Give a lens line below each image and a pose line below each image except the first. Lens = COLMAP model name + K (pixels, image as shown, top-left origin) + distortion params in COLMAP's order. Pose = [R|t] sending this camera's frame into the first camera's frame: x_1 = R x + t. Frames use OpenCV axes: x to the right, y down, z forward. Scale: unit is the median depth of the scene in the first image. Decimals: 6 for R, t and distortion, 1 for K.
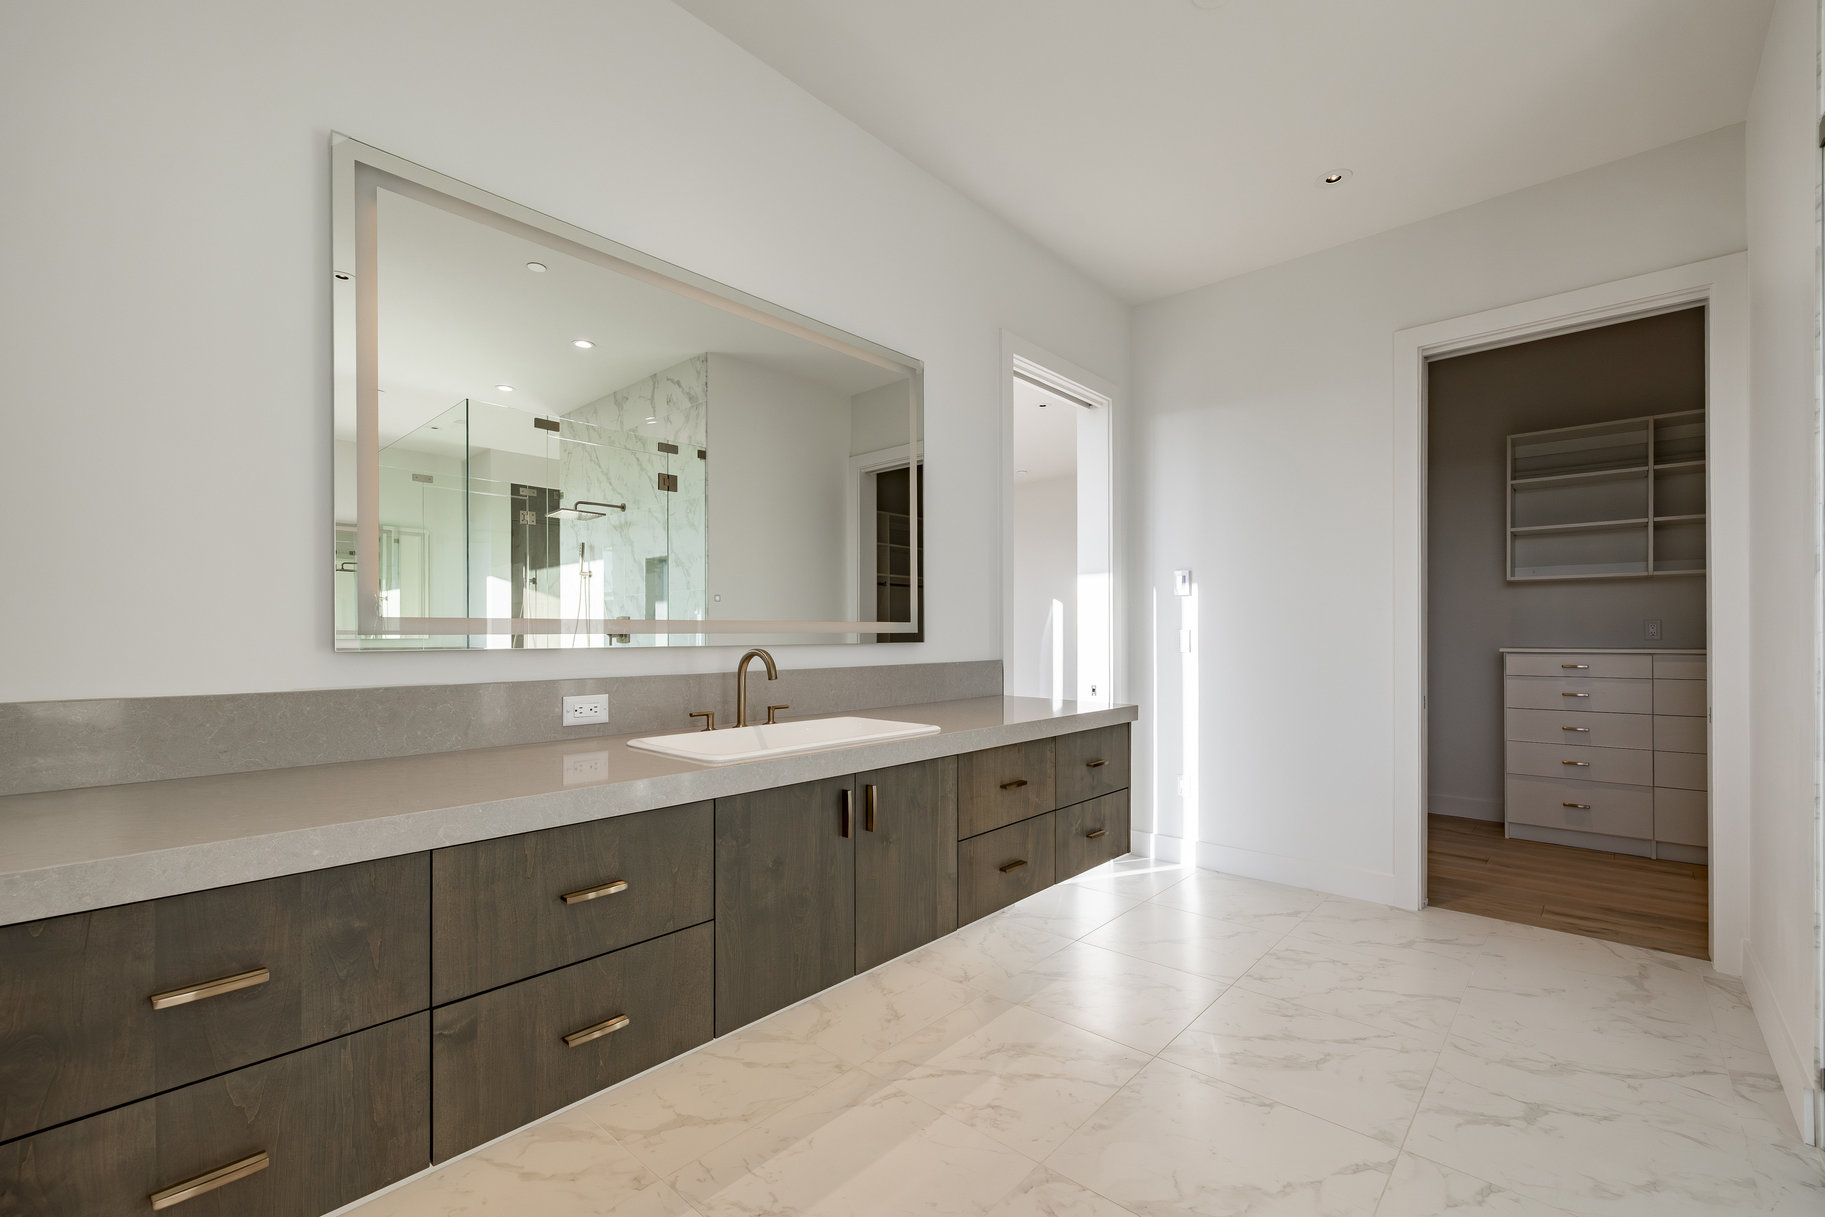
lens RADIAL K [[778.6, 0, 909.4], [0, 778.6, 638.0], [0, 0, 1]] dist [-0.000031, -0.000005]
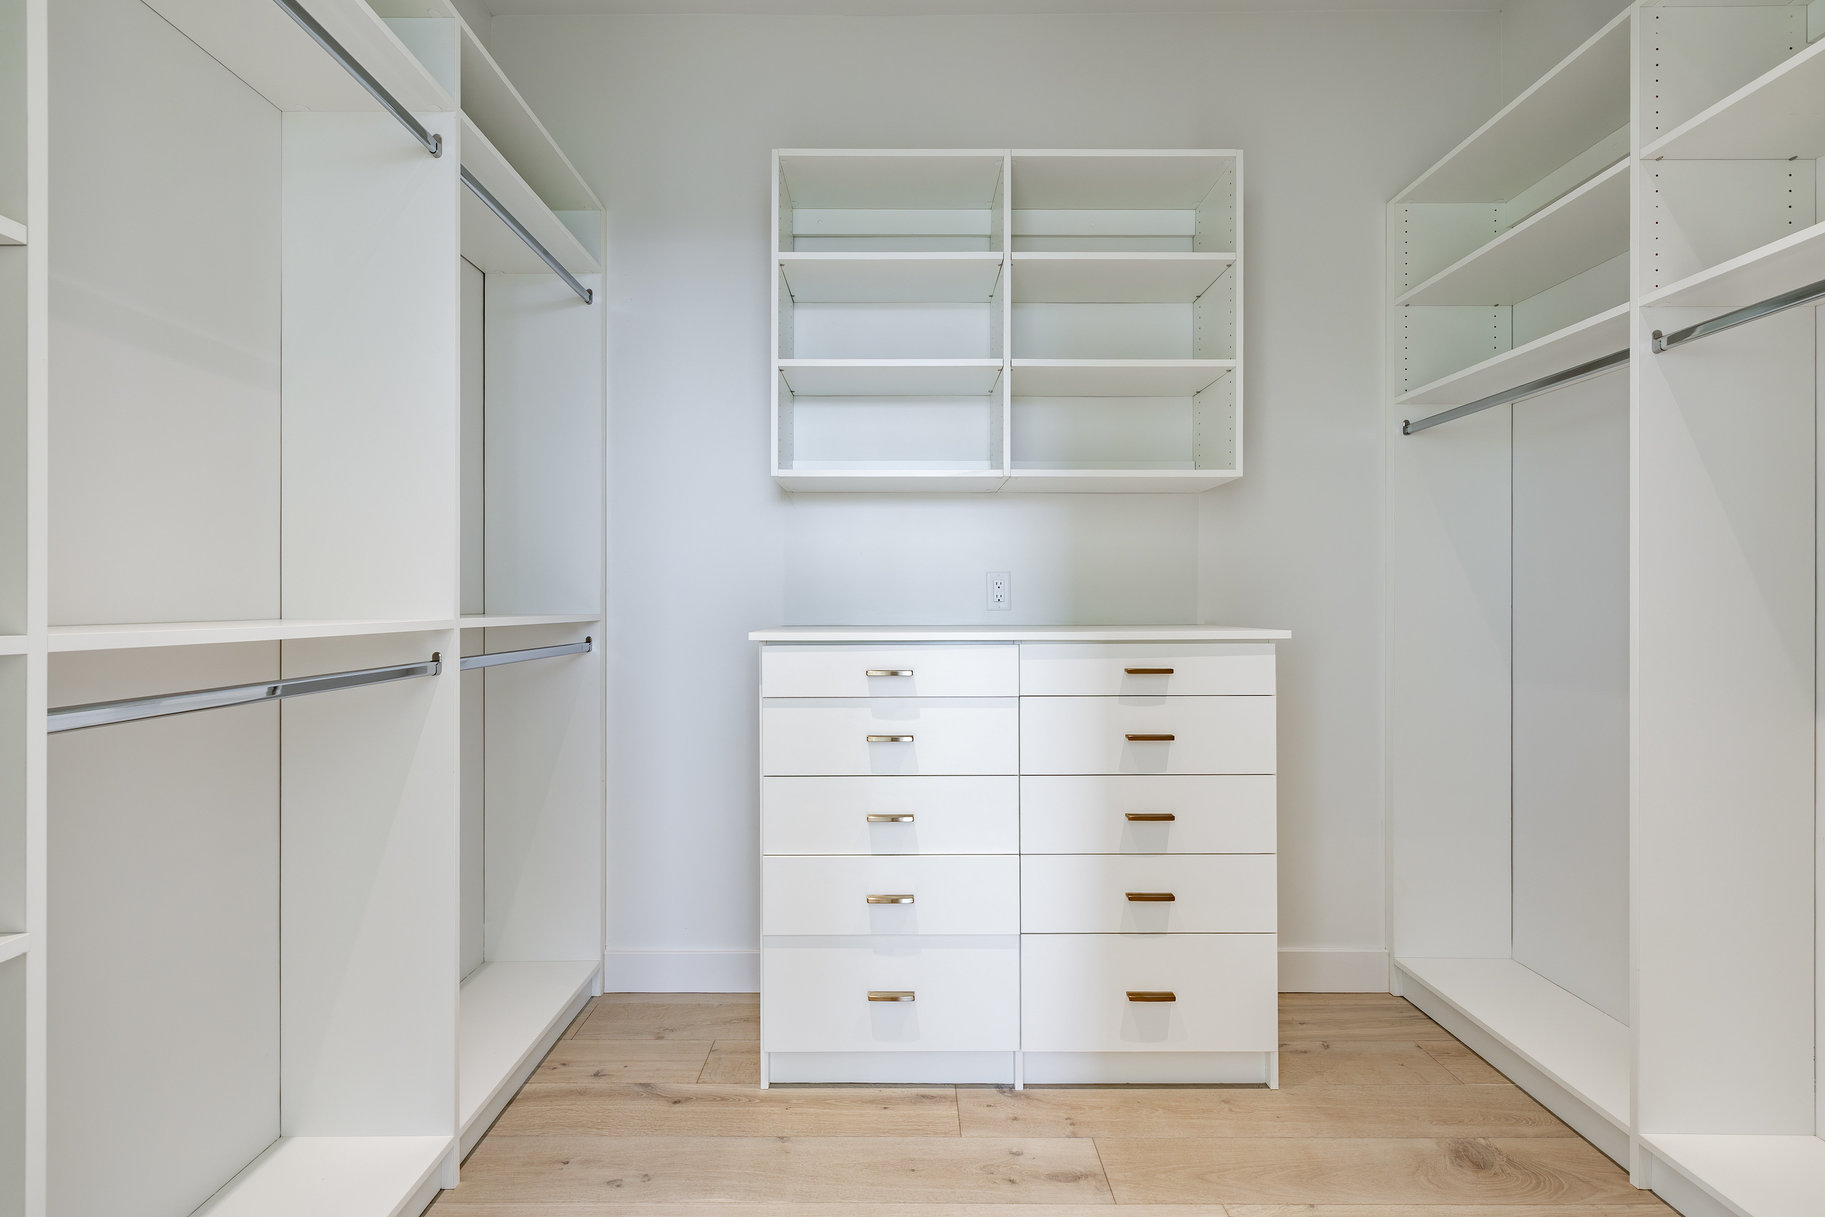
lens RADIAL K [[768.7, 0, 912.5], [0, 768.7, 608.5], [0, 0, 1]] dist [-0.000119, -0.000008]
pose [[0.735813, -0.001251, 0.677183, 0.744745], [0.002225, 0.999997, -0.000570, 0.002011], [-0.677181, 0.001926, 0.735814, 0.877310]]
